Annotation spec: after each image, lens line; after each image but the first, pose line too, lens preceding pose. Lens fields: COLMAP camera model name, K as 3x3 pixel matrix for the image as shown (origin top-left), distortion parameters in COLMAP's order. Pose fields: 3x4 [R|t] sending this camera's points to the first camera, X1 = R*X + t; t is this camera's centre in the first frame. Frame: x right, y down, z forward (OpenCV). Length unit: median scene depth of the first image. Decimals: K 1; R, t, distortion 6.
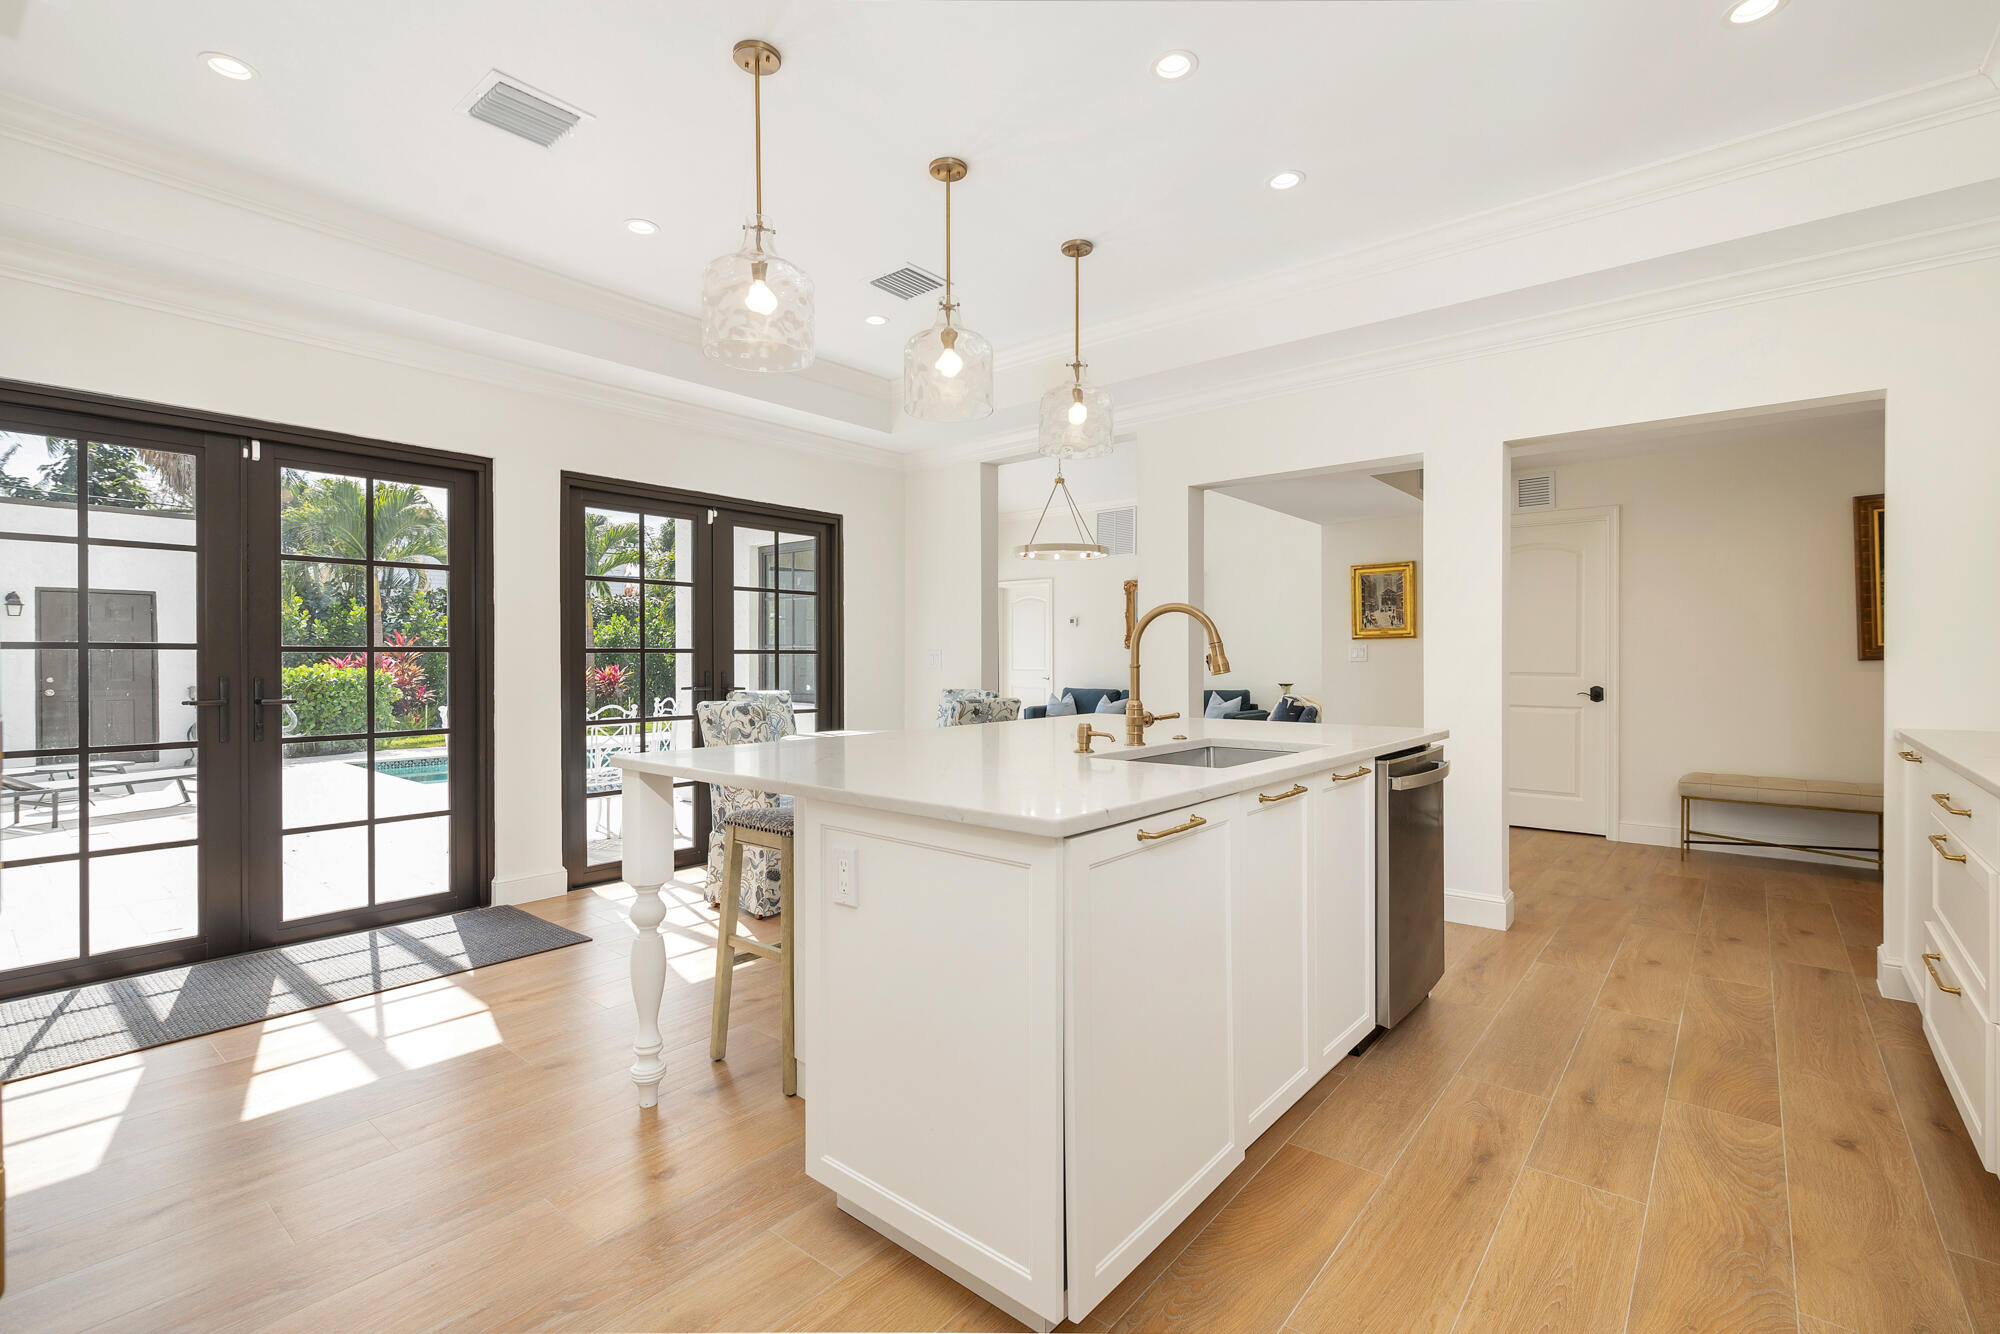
lens RADIAL K [[911.6, 0, 1012.3], [0, 911.6, 656.0], [0, 0, 1]] dist [-0.001157, -0.000676]
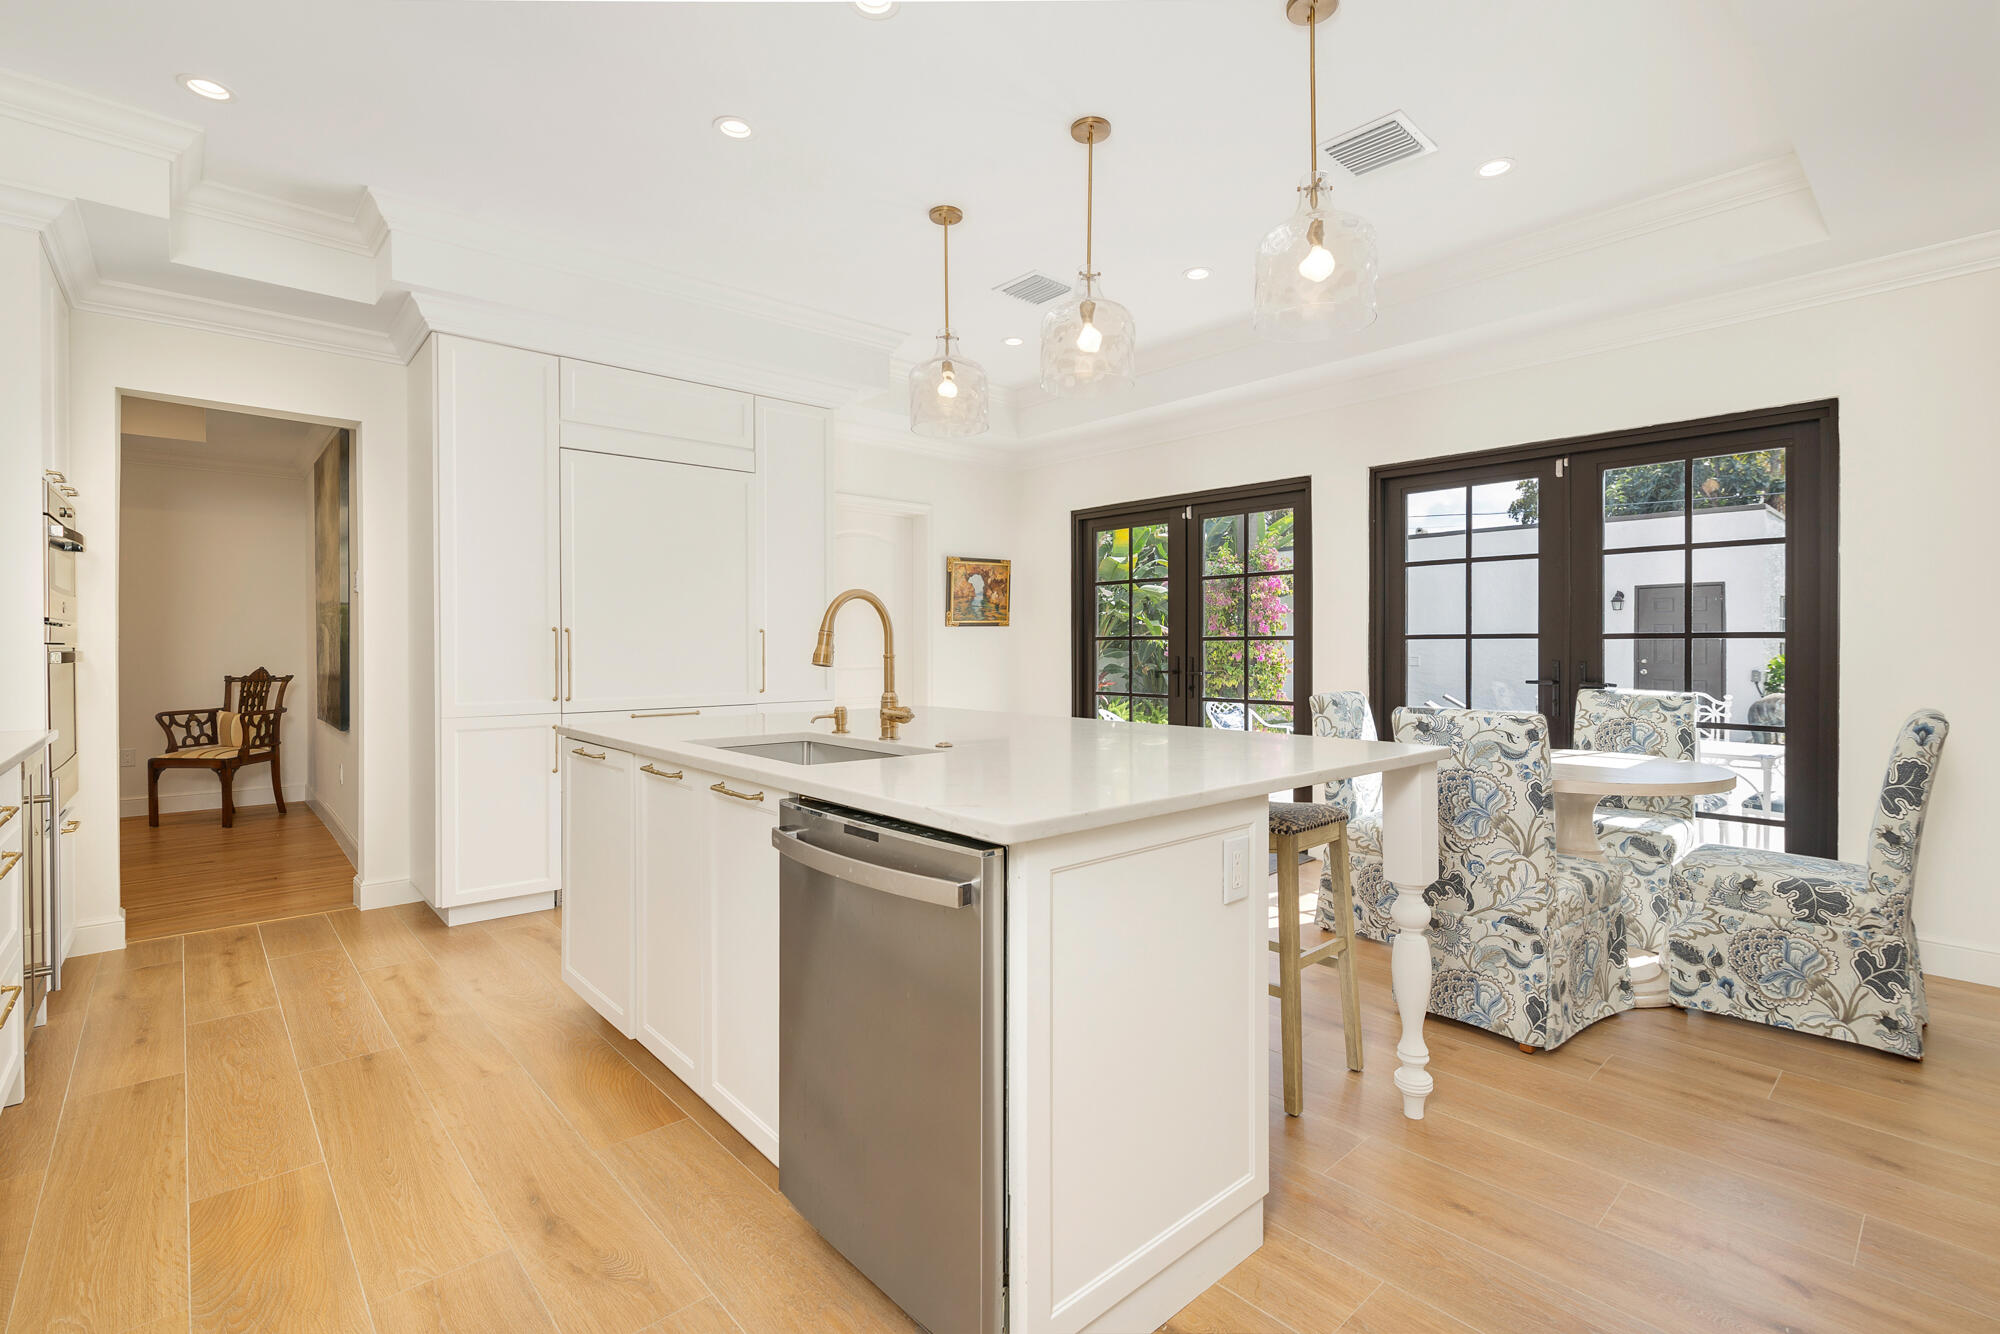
lens RADIAL K [[911.6, 0, 991.6], [0, 911.6, 663.3], [0, 0, 1]] dist [-0.001157, -0.000676]
pose [[-0.163156, 0.017972, -0.986437, 0.754335], [0.003636, 0.999838, 0.017615, 0.002405], [0.986594, -0.000713, -0.163195, 0.906586]]
